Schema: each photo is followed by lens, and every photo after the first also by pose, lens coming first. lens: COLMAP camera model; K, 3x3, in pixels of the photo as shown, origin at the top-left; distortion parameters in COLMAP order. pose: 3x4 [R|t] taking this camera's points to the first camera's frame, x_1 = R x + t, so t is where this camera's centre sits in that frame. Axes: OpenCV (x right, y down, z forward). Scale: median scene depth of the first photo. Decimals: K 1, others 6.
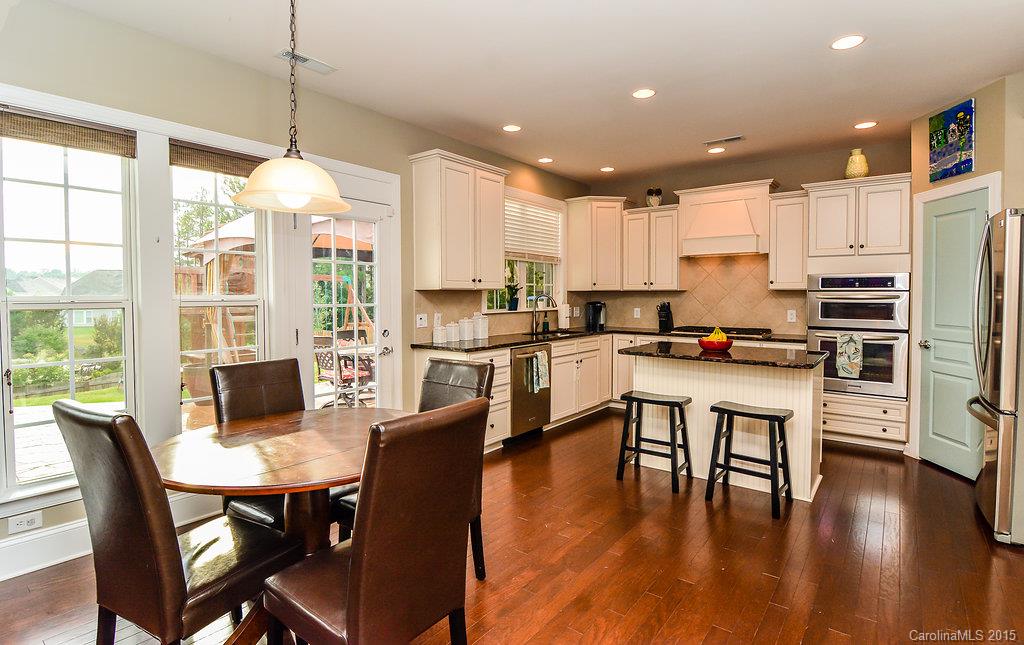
lens RADIAL K [[537.1, 0, 512.4], [0, 537.1, 315.6], [0, 0, 1]] dist [-0.018388, -0.001888]
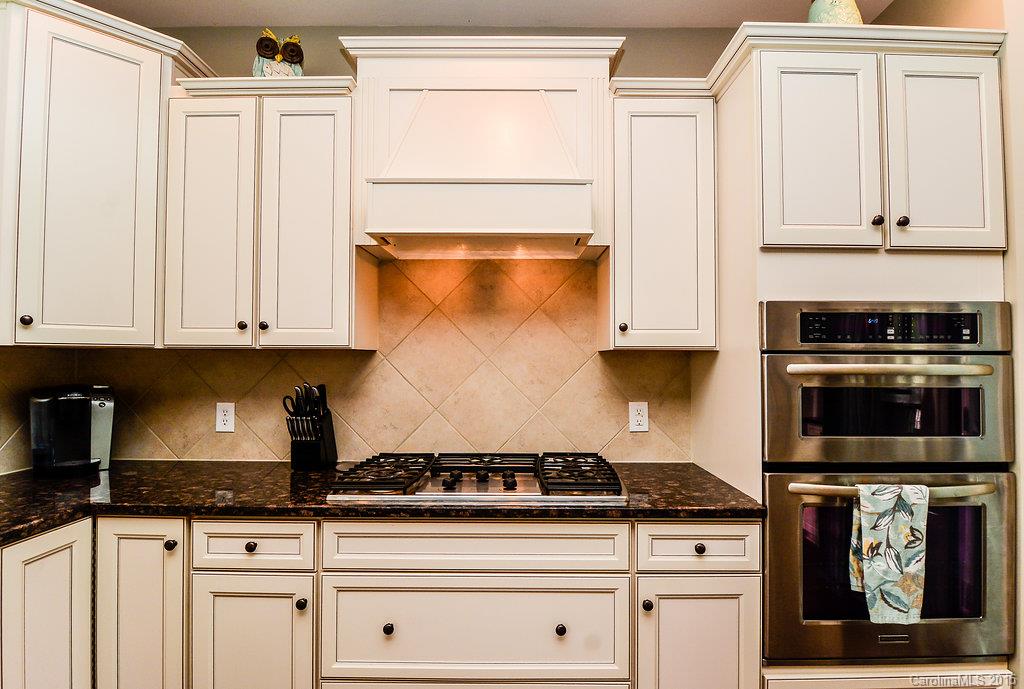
lens RADIAL K [[492.1, 0, 511.7], [0, 492.1, 344.3], [0, 0, 1]] dist [-0.010845, -0.003247]
pose [[0.804953, 0.022260, 0.592921, 0.268684], [0.020570, 0.997648, -0.065380, -0.036607], [-0.592982, 0.064824, 0.802602, 0.896961]]
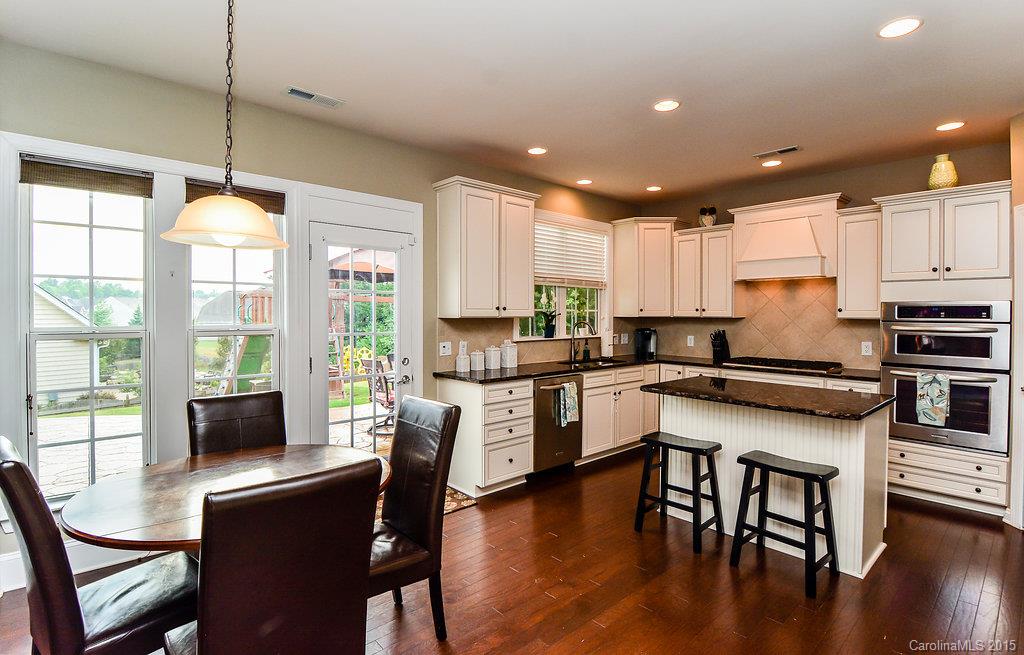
lens RADIAL K [[522.0, 0, 509.6], [0, 522.0, 323.1], [0, 0, 1]] dist [-0.016769, -0.004943]
pose [[0.982931, 0.007915, -0.183807, 0.124088], [-0.011312, 0.999784, -0.017439, -0.022930], [0.183629, 0.019221, 0.982808, 0.075186]]
